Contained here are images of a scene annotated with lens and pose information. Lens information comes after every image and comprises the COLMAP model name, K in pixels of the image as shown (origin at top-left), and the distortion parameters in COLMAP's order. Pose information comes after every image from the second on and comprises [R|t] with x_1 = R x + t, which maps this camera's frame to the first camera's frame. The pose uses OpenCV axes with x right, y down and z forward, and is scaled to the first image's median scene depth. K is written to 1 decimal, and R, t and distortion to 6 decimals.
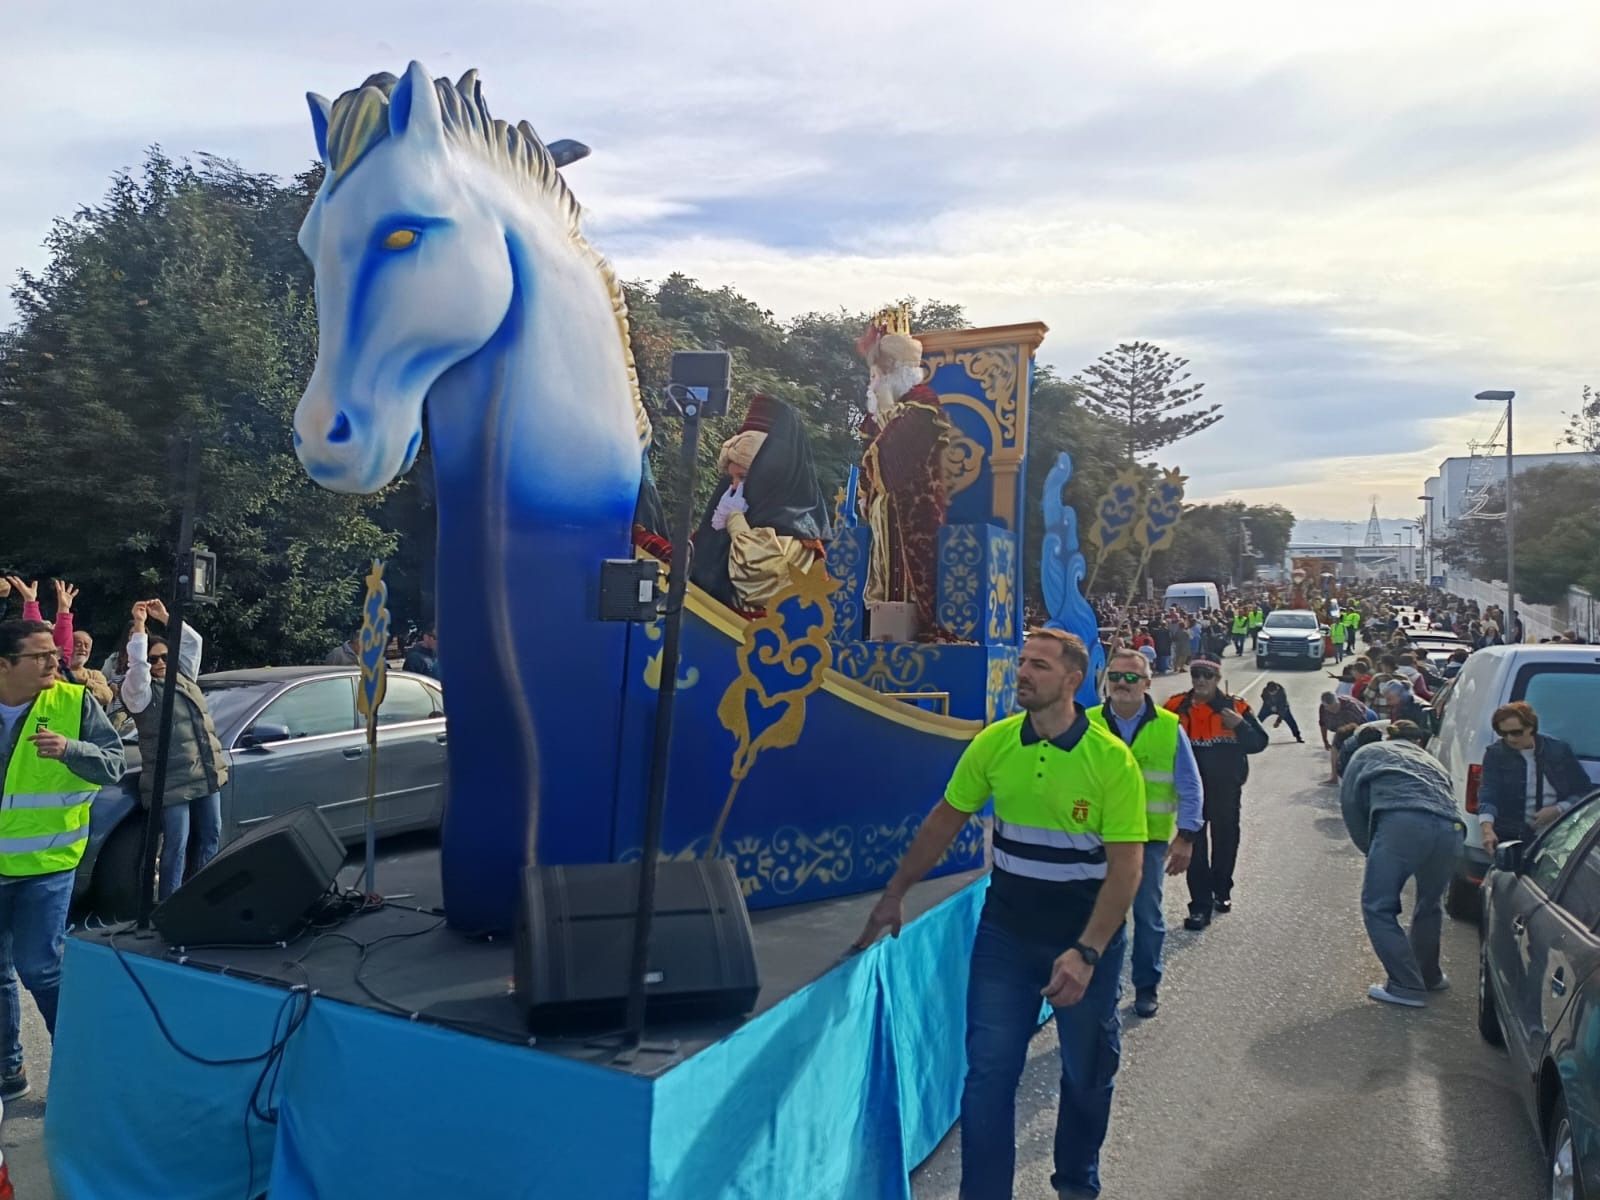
lens RADIAL K [[1114.0, 0, 758.8], [0, 1114.0, 580.9], [0, 0, 1]] dist [0.005554, -0.031153]
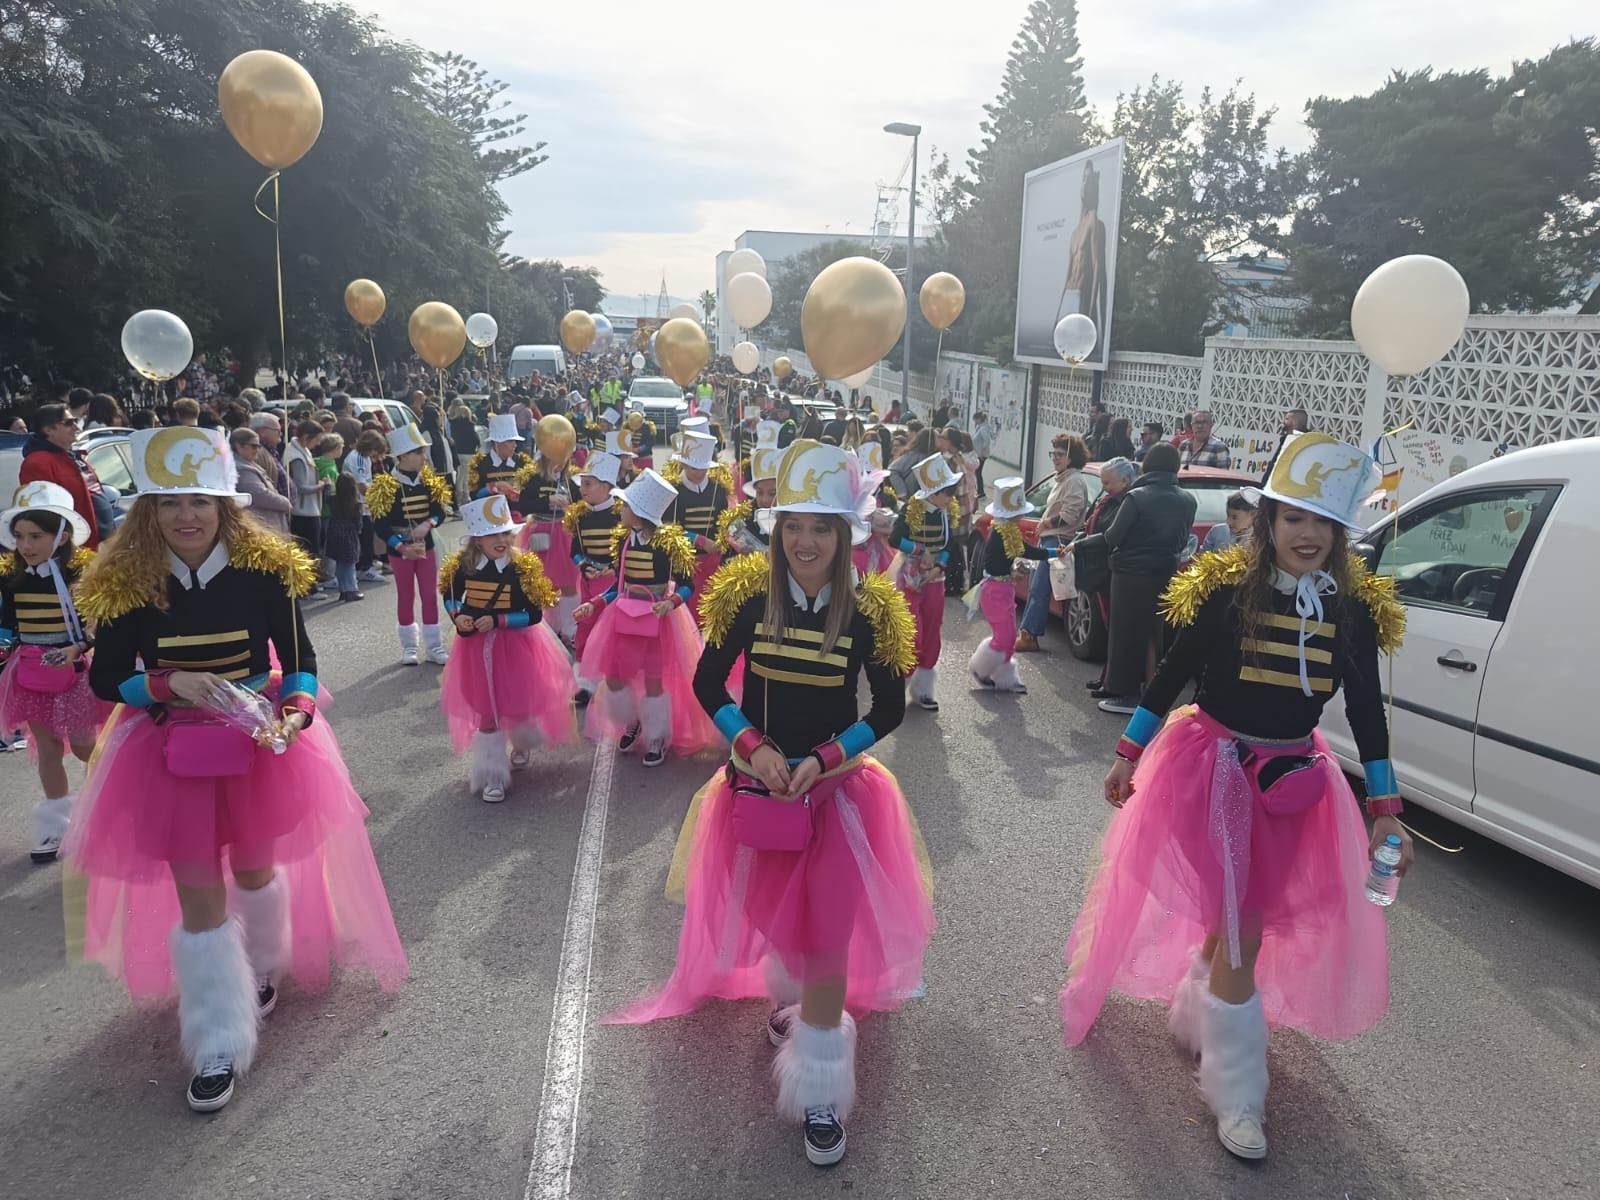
lens RADIAL K [[1095.9, 0, 811.9], [0, 1095.9, 610.5], [0, 0, 1]] dist [0.068760, -0.094202]
pose [[0.798497, -0.117506, 0.590419, 0.010587], [-0.023012, 0.974090, 0.224987, 0.004270], [-0.601559, -0.193238, 0.775104, 0.097224]]
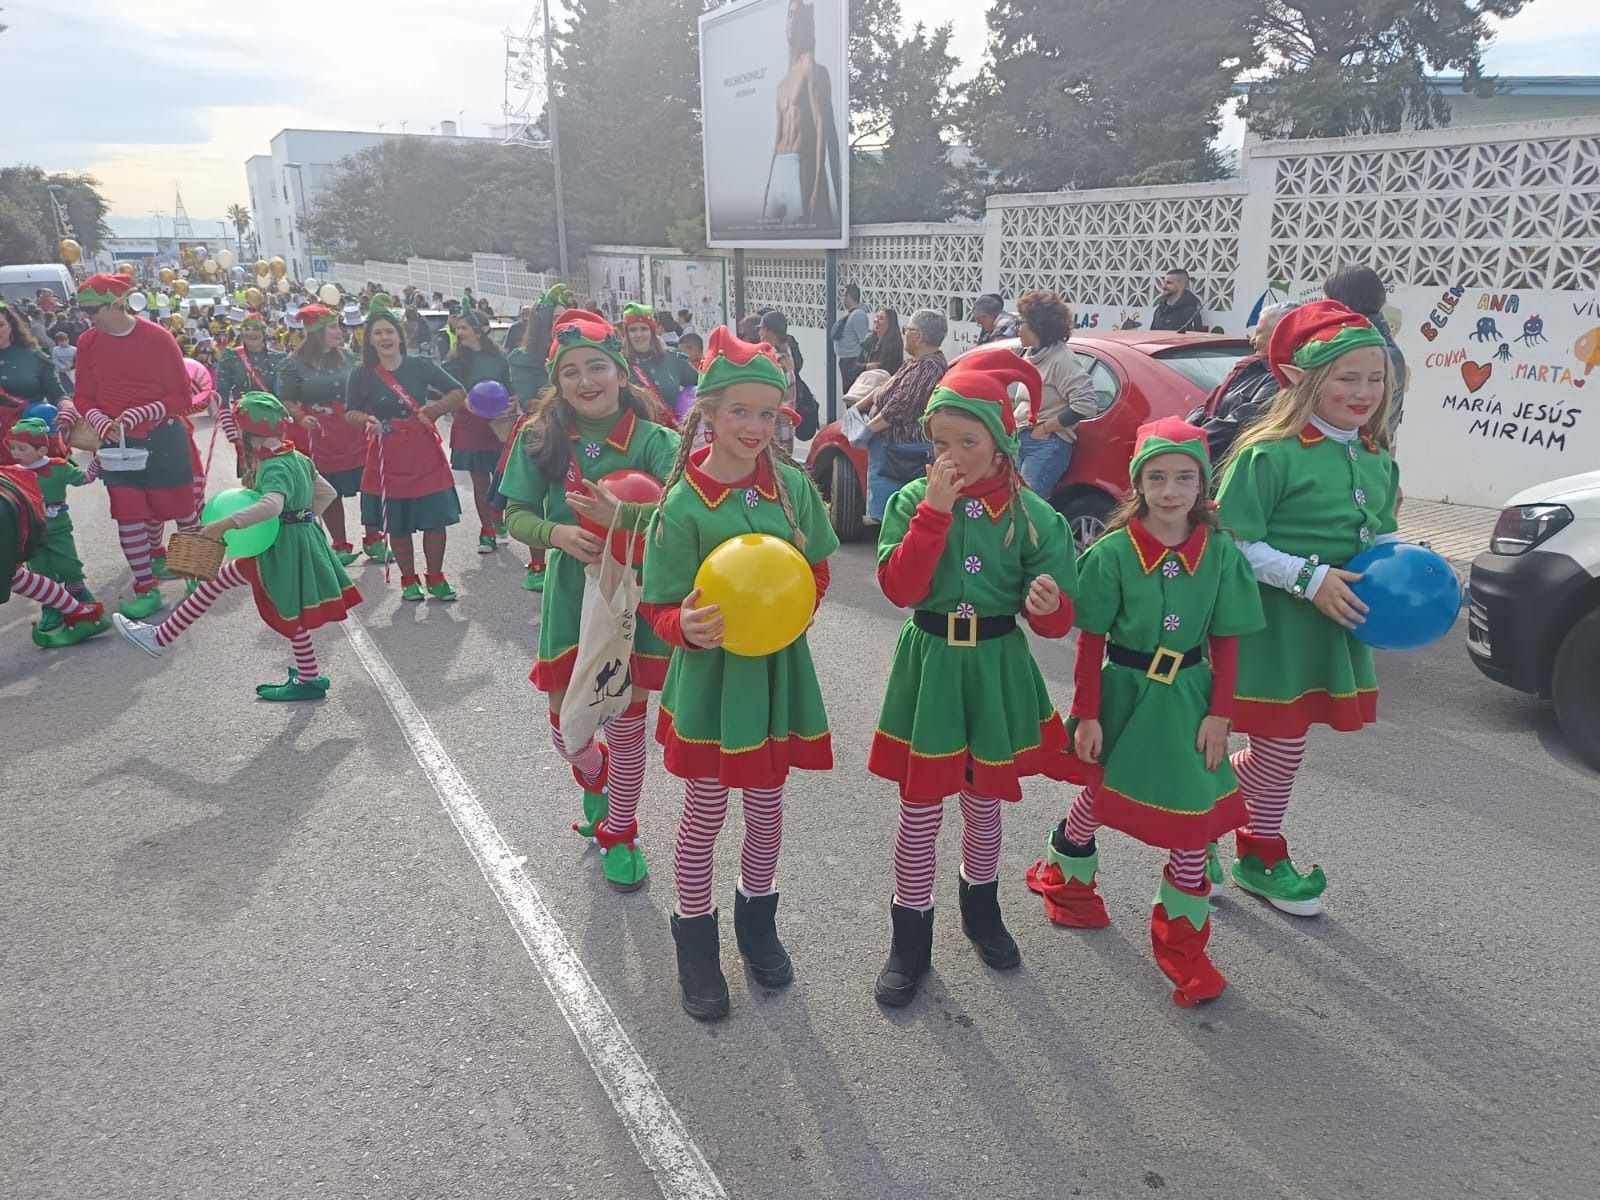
lens RADIAL K [[1088.9, 0, 791.4], [0, 1088.9, 604.0], [0, 0, 1]] dist [0.056955, -0.059298]
pose [[0.540009, -0.246365, 0.804795, 0.024386], [0.010942, 0.958174, 0.285976, 0.010687], [-0.841588, -0.145623, 0.520119, 0.146474]]
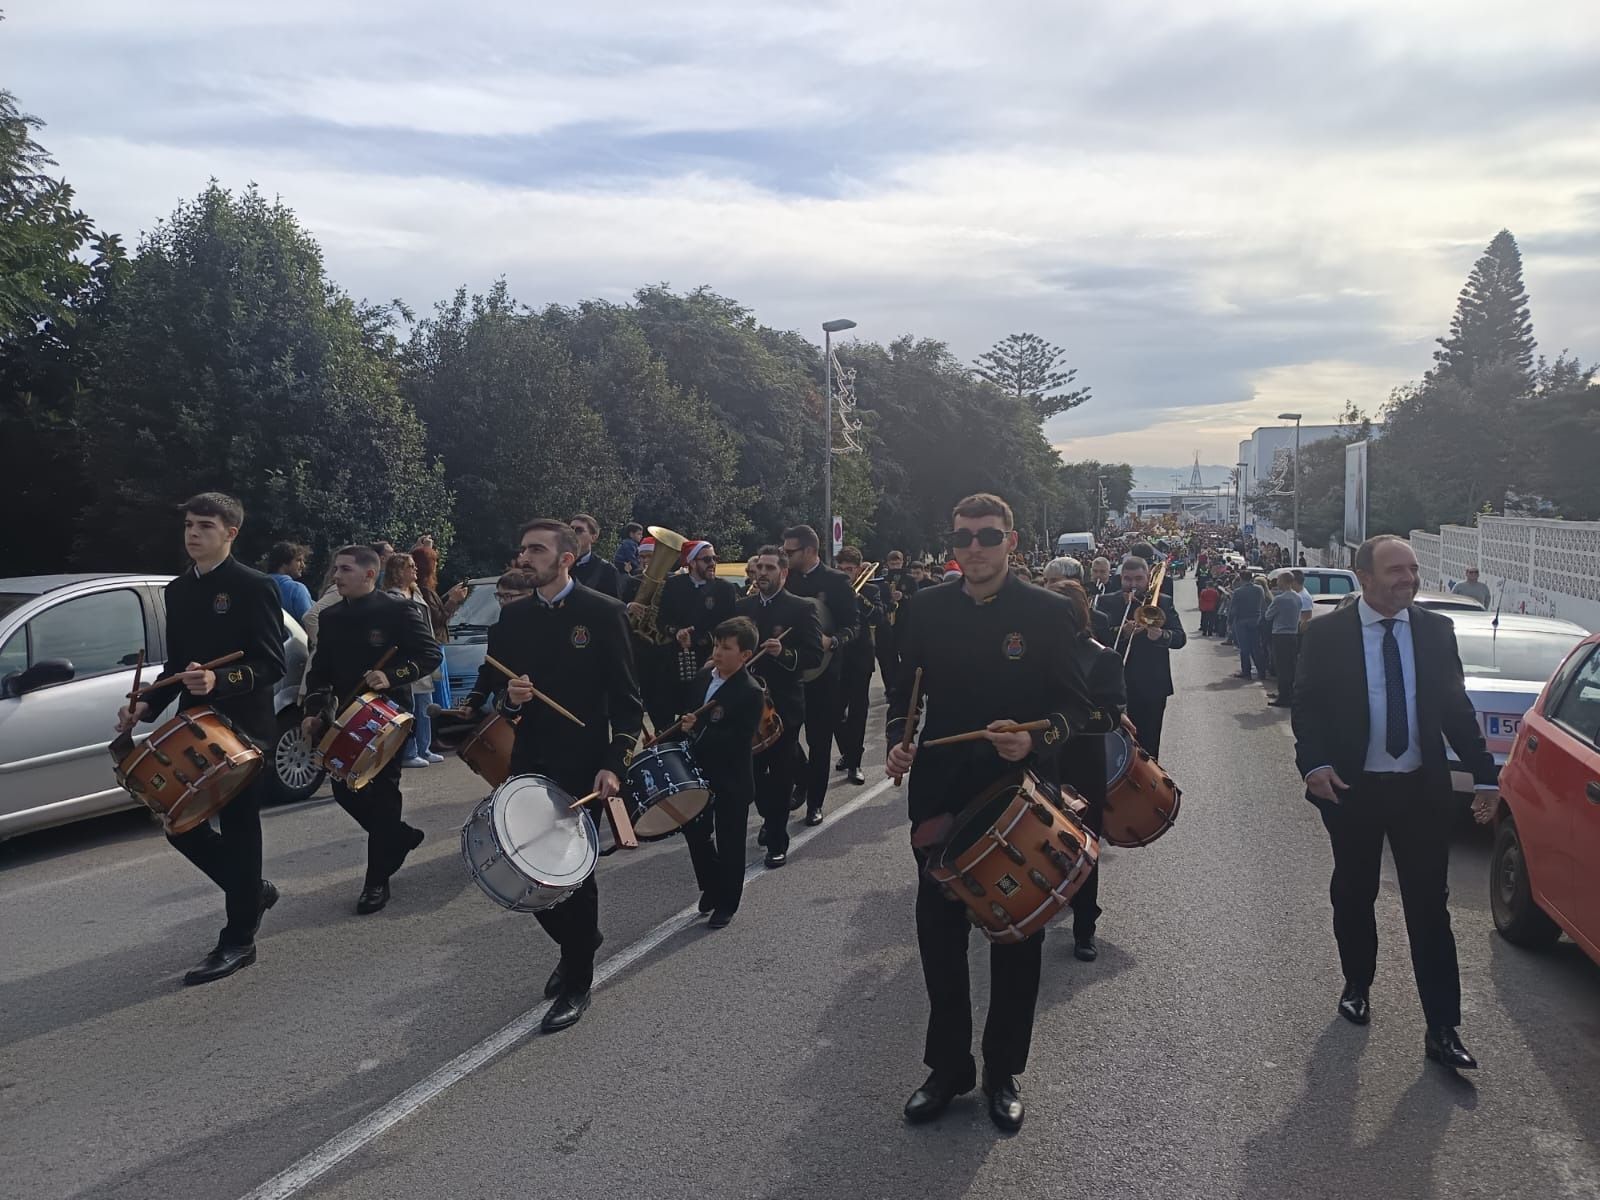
lens RADIAL K [[1080.3, 0, 792.5], [0, 1080.3, 616.1], [0, 0, 1]] dist [0.003354, -0.003554]
pose [[0.988350, -0.022538, 0.150521, -0.098980], [0.010214, 0.996567, 0.082153, -0.006098], [-0.151856, -0.079659, 0.985187, -0.155562]]
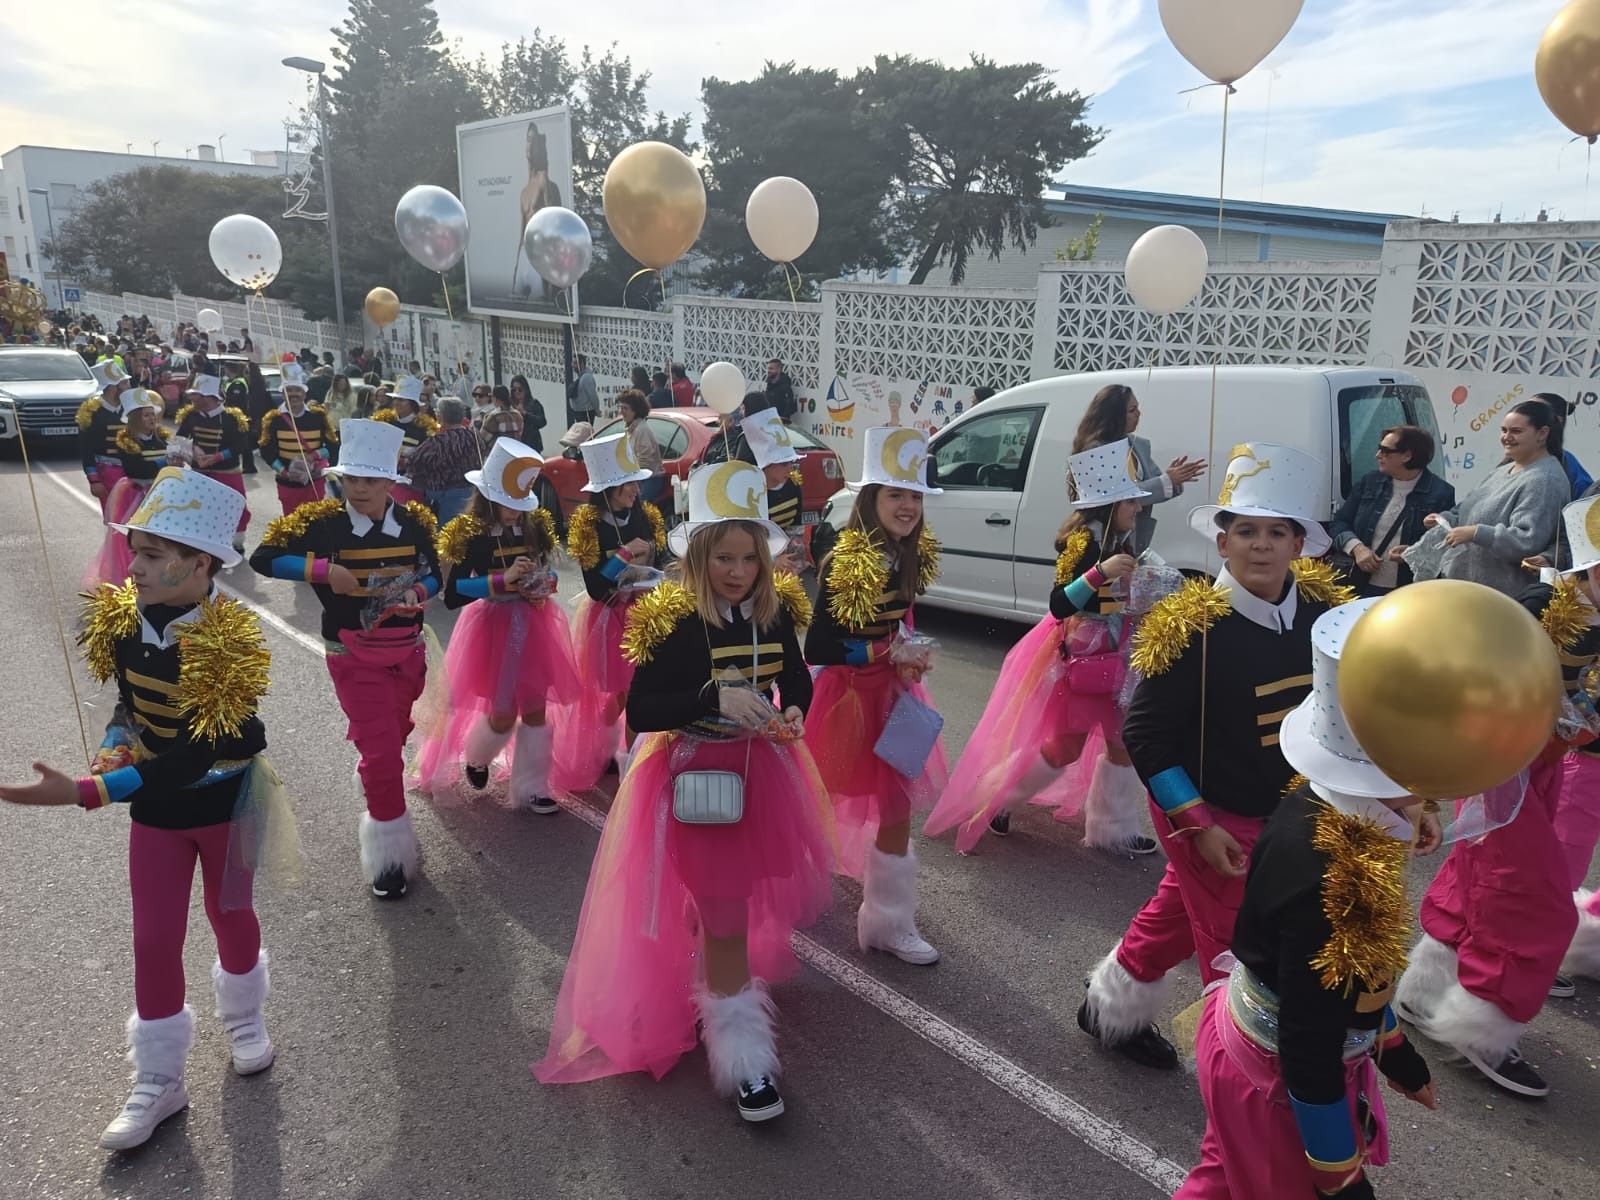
lens RADIAL K [[1127.0, 0, 790.0], [0, 1127.0, 623.0], [0, 0, 1]] dist [0.075165, -0.125369]
pose [[0.386203, -0.239245, 0.890847, -0.025292], [-0.016425, 0.963842, 0.265969, 0.002092], [-0.922268, -0.117350, 0.368309, 0.101311]]
